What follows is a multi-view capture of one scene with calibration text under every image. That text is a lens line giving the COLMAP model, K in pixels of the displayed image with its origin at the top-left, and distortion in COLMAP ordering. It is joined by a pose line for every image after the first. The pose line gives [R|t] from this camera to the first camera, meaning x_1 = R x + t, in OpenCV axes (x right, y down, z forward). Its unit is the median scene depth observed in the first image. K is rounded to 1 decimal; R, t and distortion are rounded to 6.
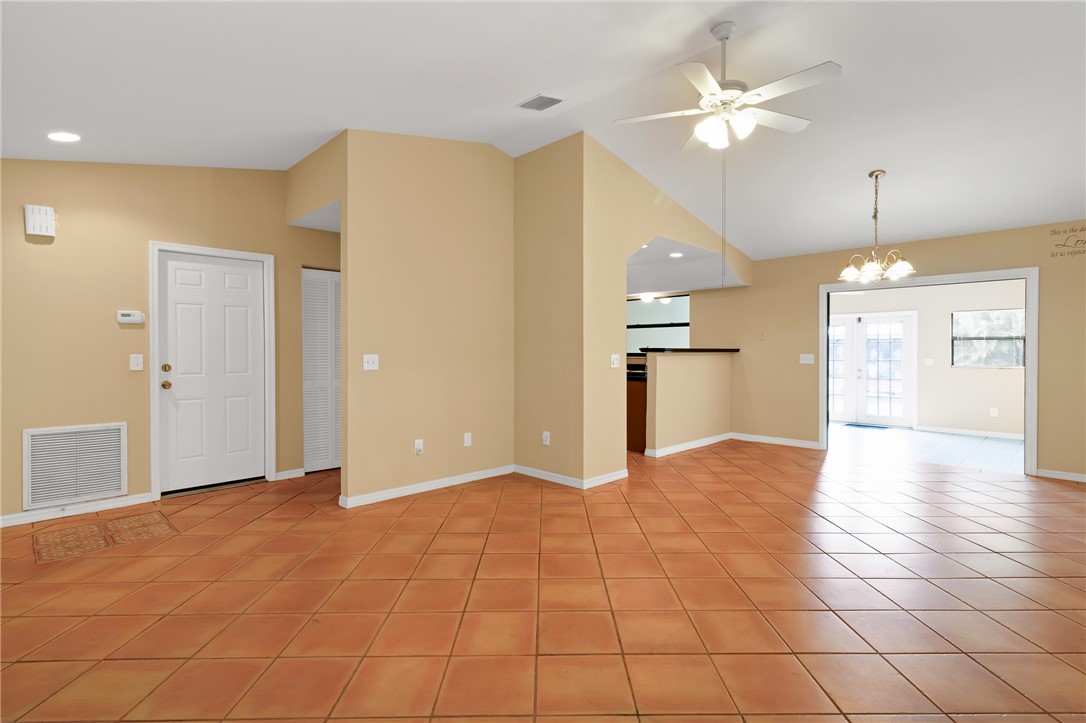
lens RADIAL K [[513.4, 0, 547.5], [0, 513.4, 357.7], [0, 0, 1]] dist [-0.003166, -0.001477]
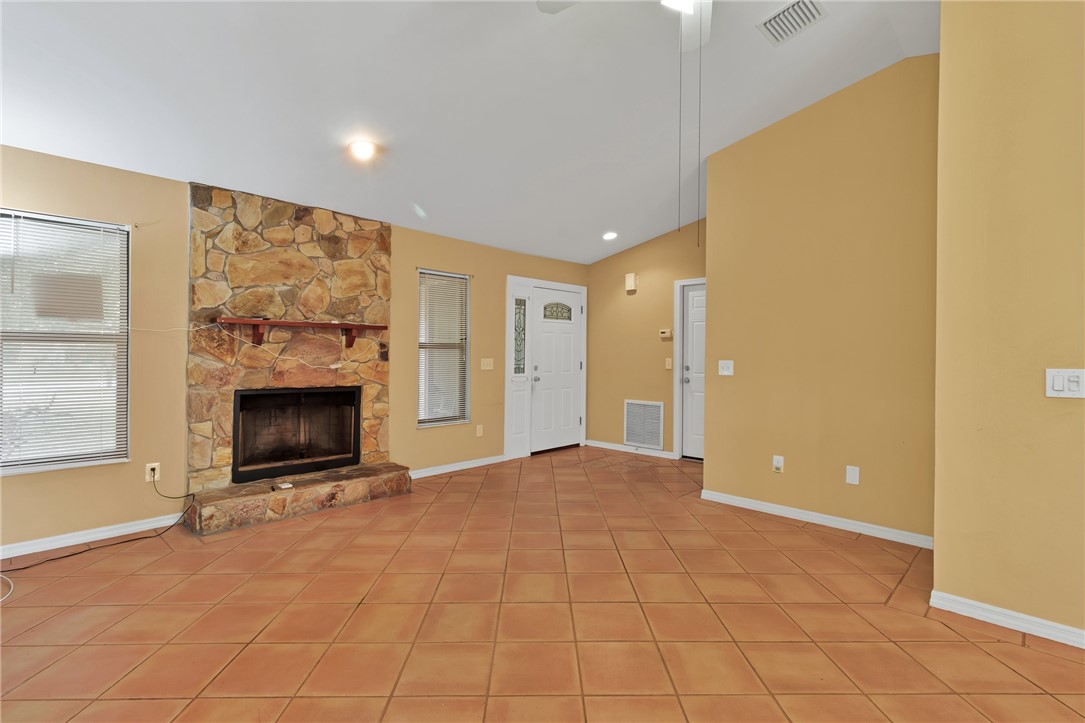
lens RADIAL K [[512.9, 0, 544.8], [0, 512.9, 358.3], [0, 0, 1]] dist [-0.003166, -0.001477]
pose [[0.005657, 0.009709, -0.999937, 0.696419], [-0.012376, 0.999877, 0.009638, -0.016341], [0.999907, 0.012321, 0.005777, 0.631431]]
